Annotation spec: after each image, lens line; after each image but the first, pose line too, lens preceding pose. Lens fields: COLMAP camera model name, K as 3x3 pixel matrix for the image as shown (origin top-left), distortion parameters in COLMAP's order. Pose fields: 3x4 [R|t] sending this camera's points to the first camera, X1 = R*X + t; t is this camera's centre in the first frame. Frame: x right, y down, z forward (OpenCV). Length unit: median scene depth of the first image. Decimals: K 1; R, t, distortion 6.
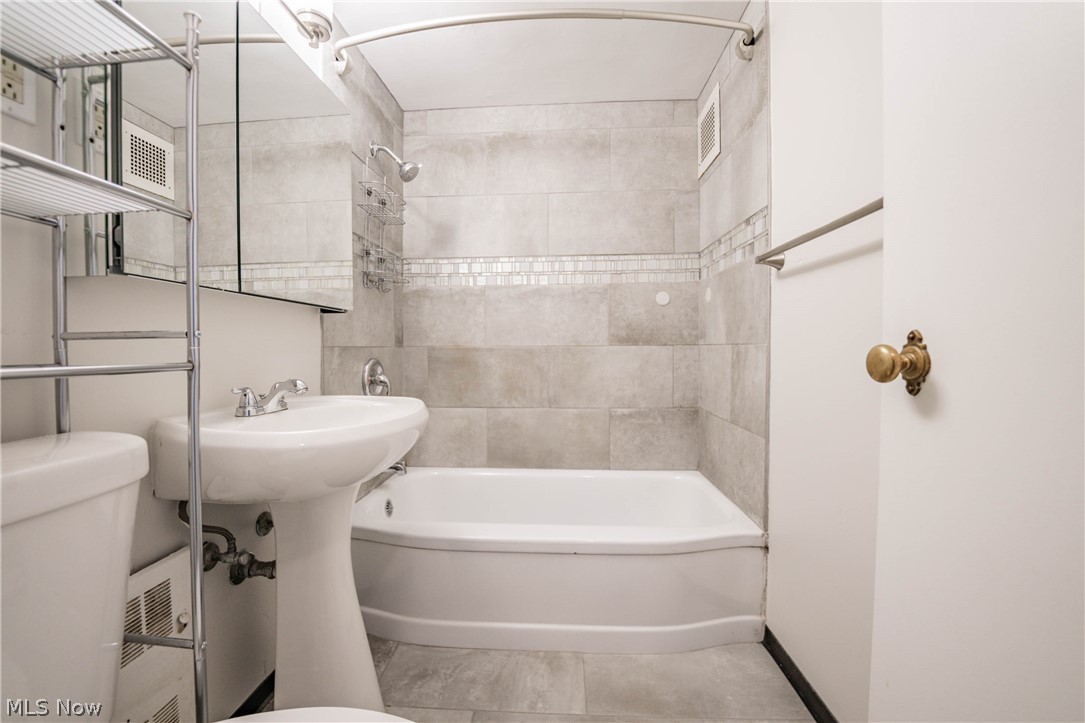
lens RADIAL K [[430.8, 0, 536.5], [0, 430.8, 363.4], [0, 0, 1]] dist [-0.027322, 0.000525]
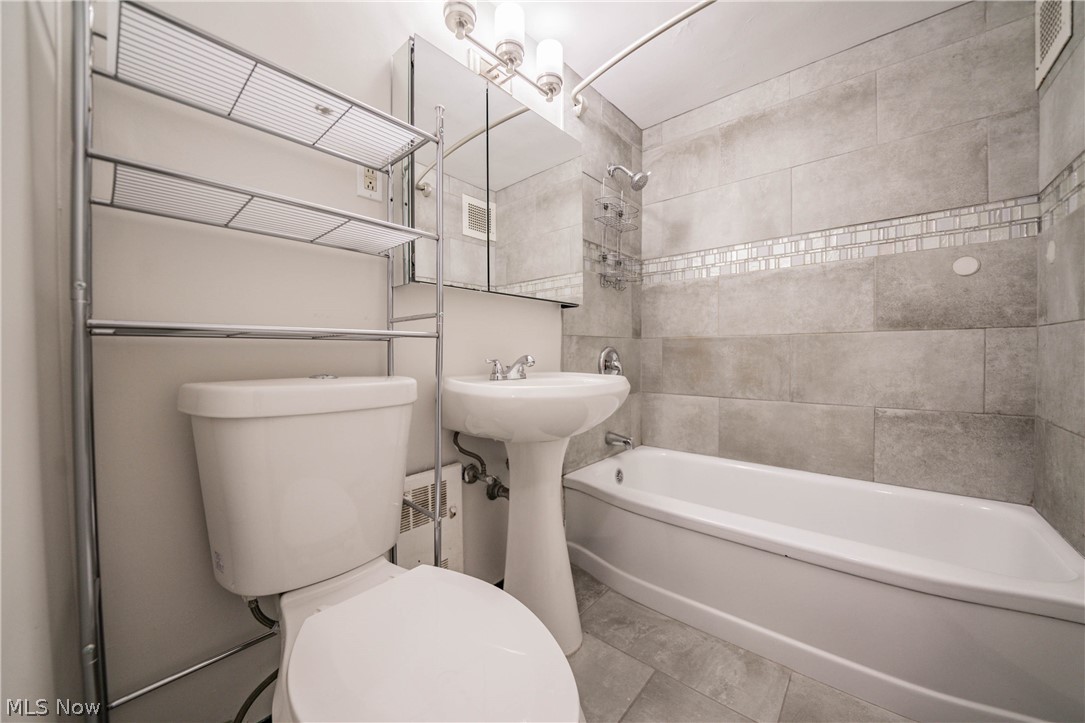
lens RADIAL K [[389.1, 0, 541.2], [0, 389.1, 363.1], [0, 0, 1]] dist [-0.032082, 0.003422]
pose [[0.795120, 0.015282, -0.606260, 0.116684], [-0.017863, 0.999839, 0.001775, 0.033661], [0.606189, 0.009418, 0.795265, 0.035439]]
